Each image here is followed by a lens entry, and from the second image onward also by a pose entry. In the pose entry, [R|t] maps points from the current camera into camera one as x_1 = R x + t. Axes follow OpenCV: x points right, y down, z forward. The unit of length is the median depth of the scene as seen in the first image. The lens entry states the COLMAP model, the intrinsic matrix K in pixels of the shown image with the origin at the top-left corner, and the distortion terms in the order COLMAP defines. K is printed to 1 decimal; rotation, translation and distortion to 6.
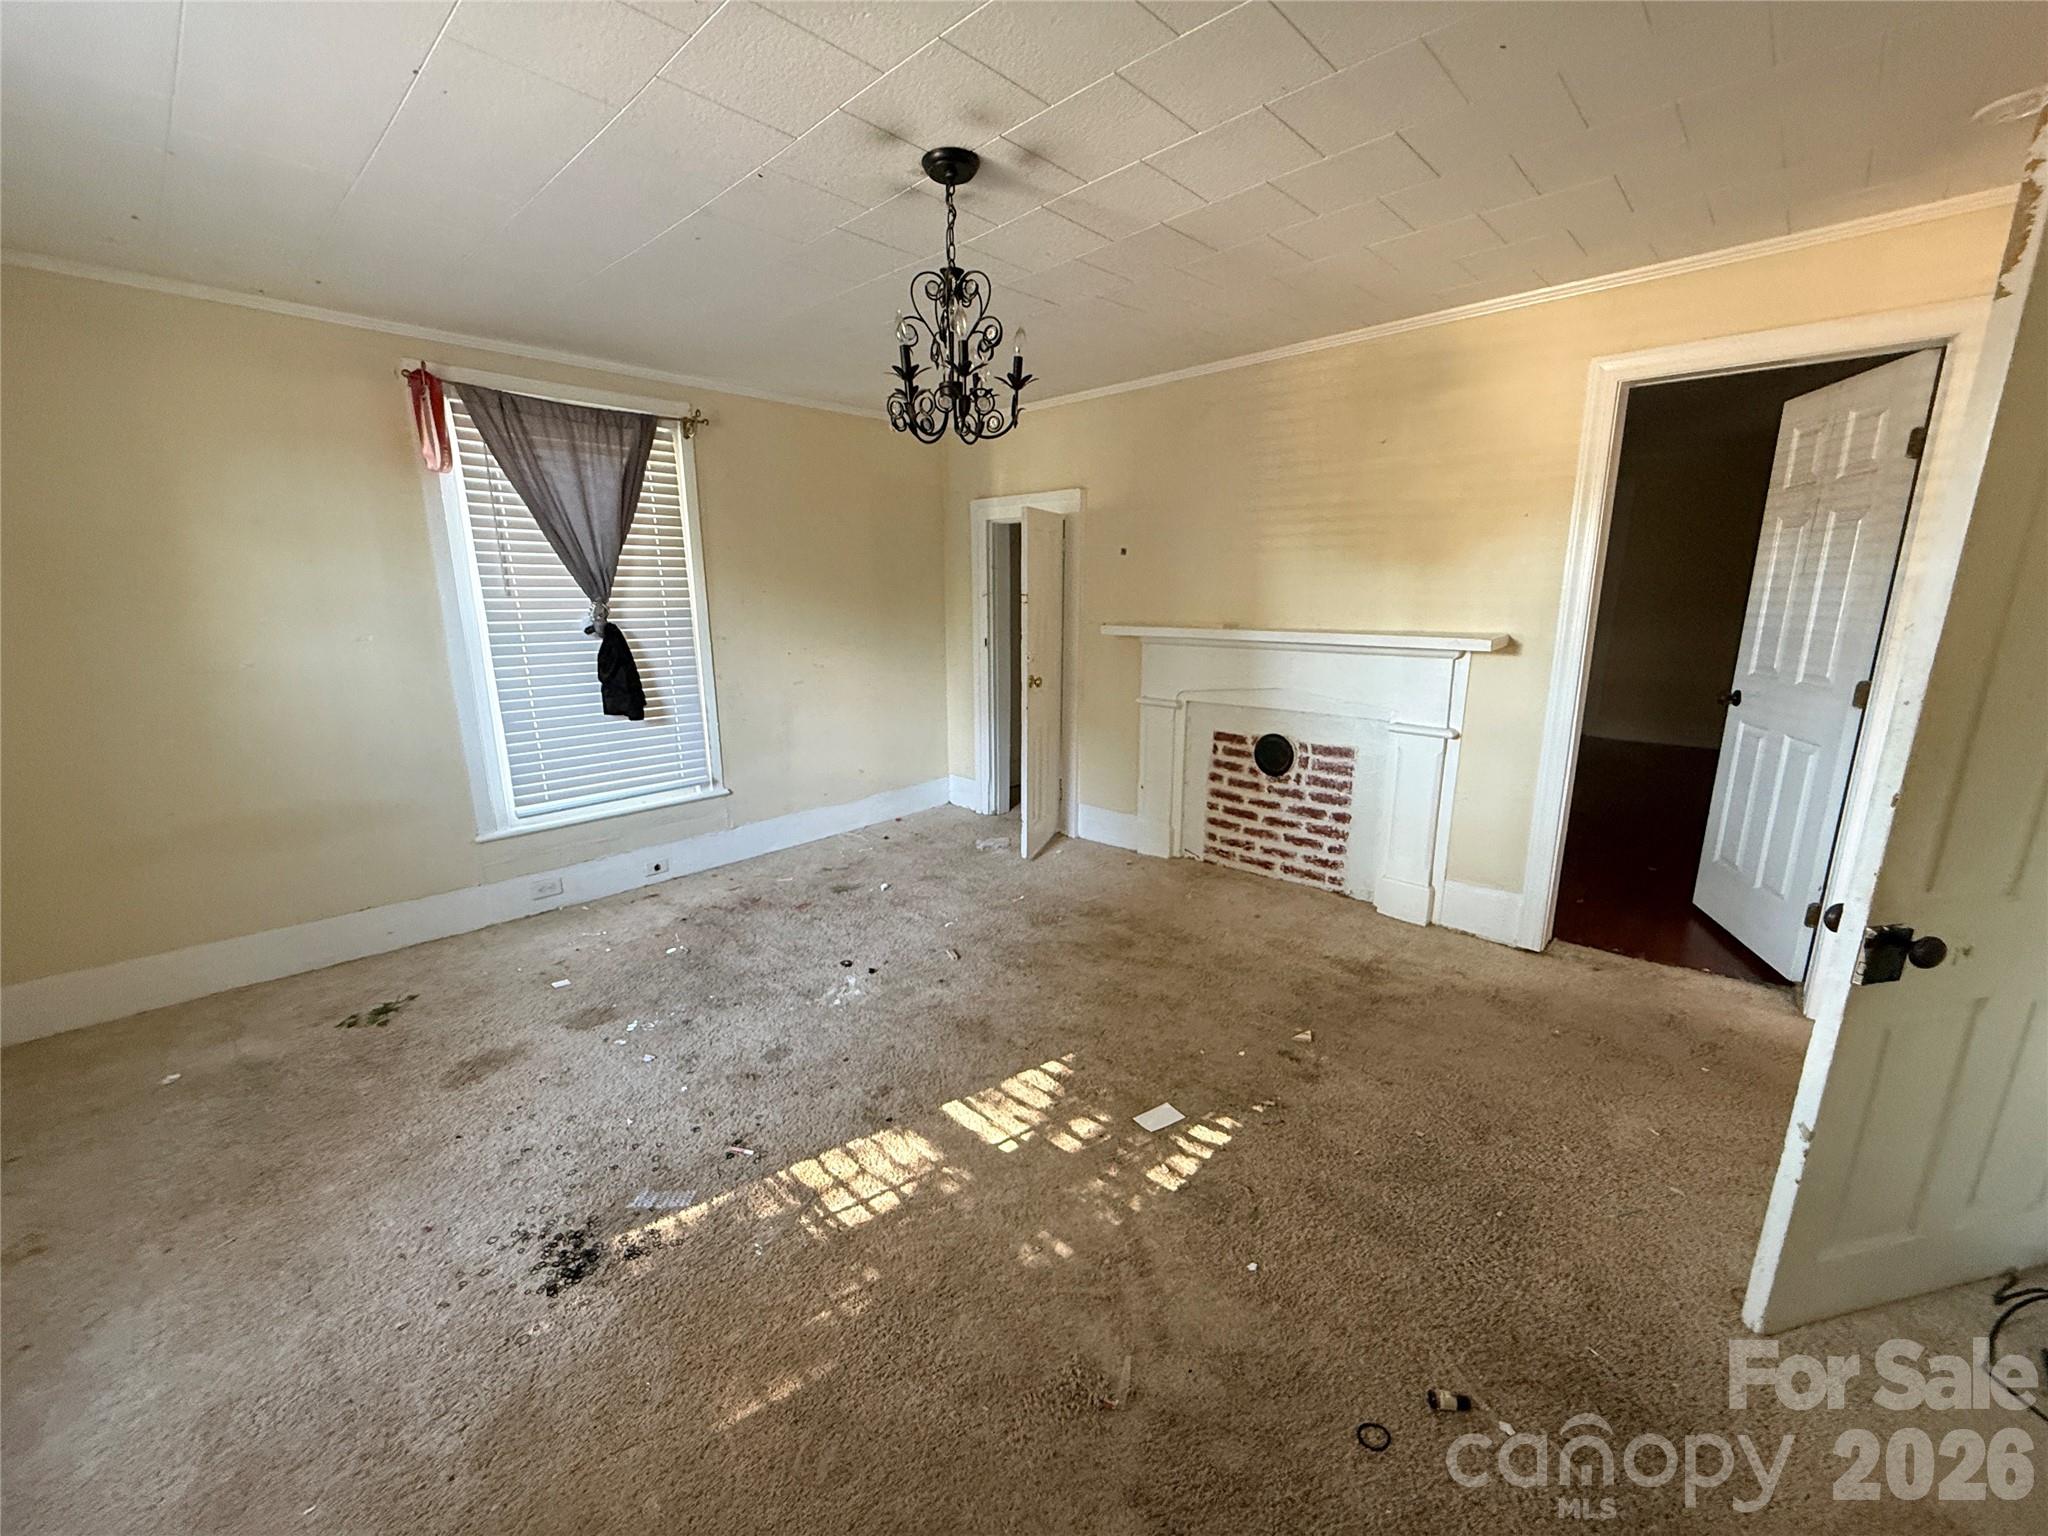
lens RADIAL K [[820.6, 0, 1019.3], [0, 820.6, 775.2], [0, 0, 1]] dist [0.001499, -0.000326]
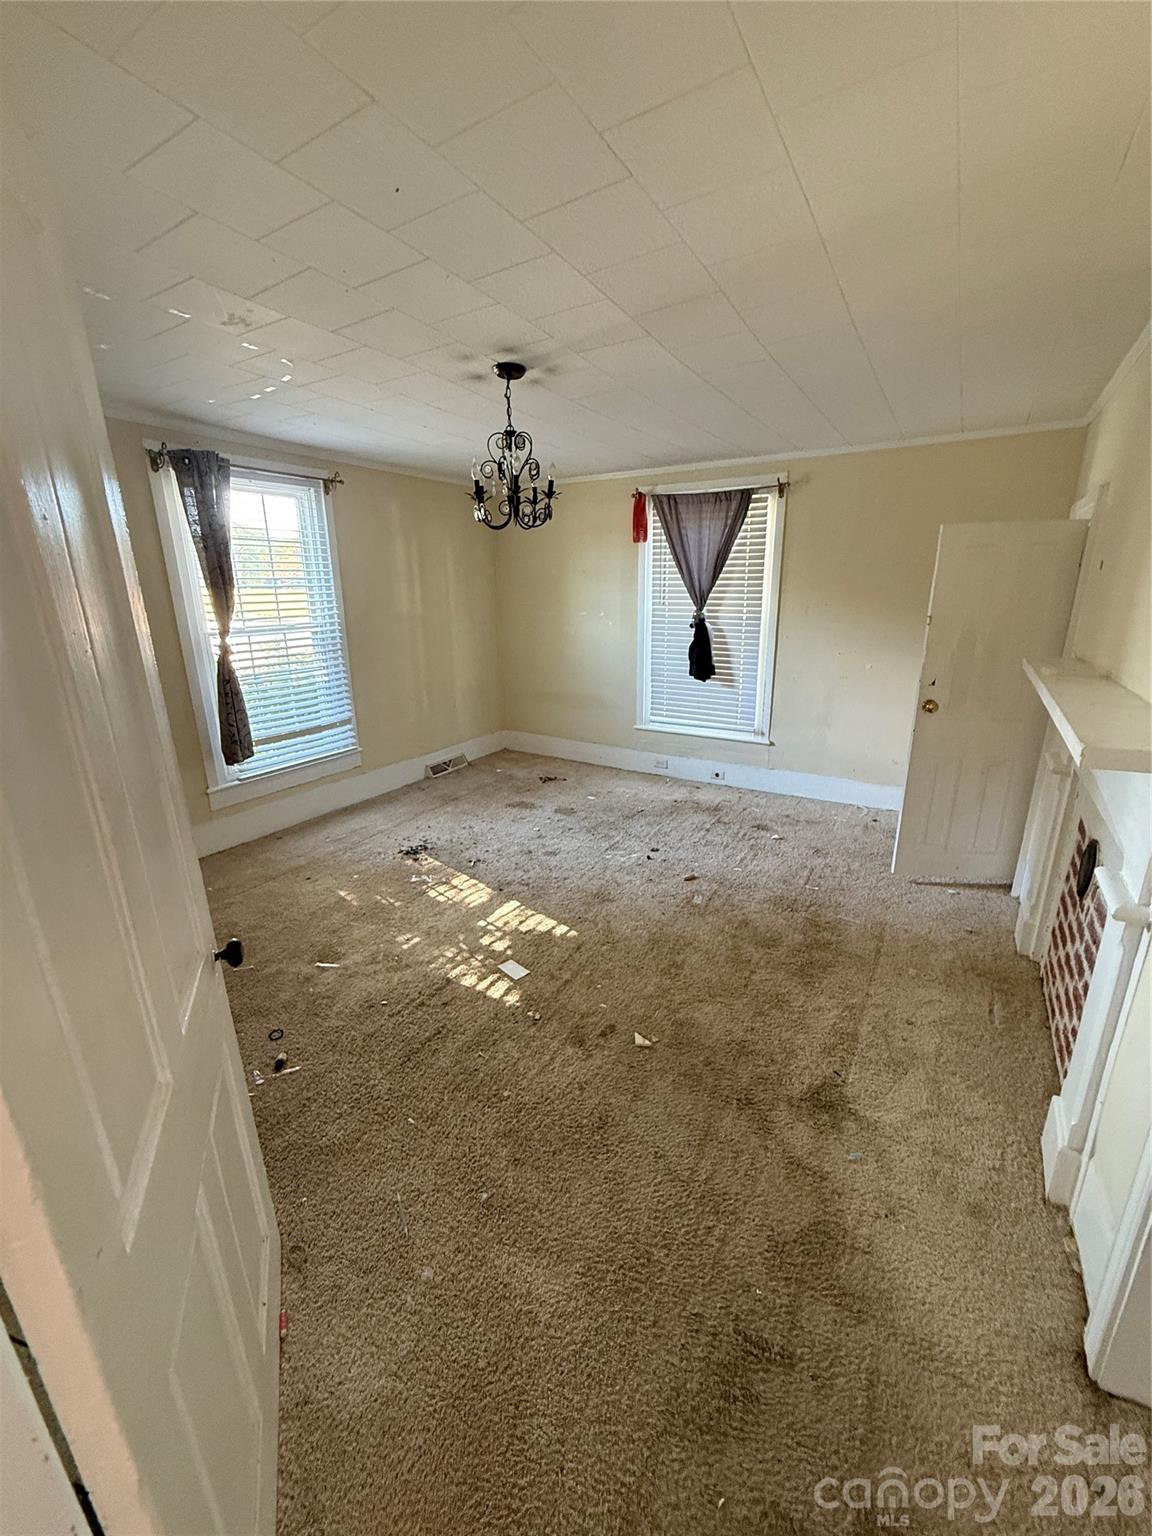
lens RADIAL K [[615.5, 0, 571.3], [0, 615.5, 768.0], [0, 0, 1]] dist [0.001499, -0.000326]
pose [[0.193663, 0.276773, -0.941218, 0.813937], [-0.212634, 0.948418, 0.235139, -0.158356], [0.957748, 0.154597, 0.242525, 0.540092]]
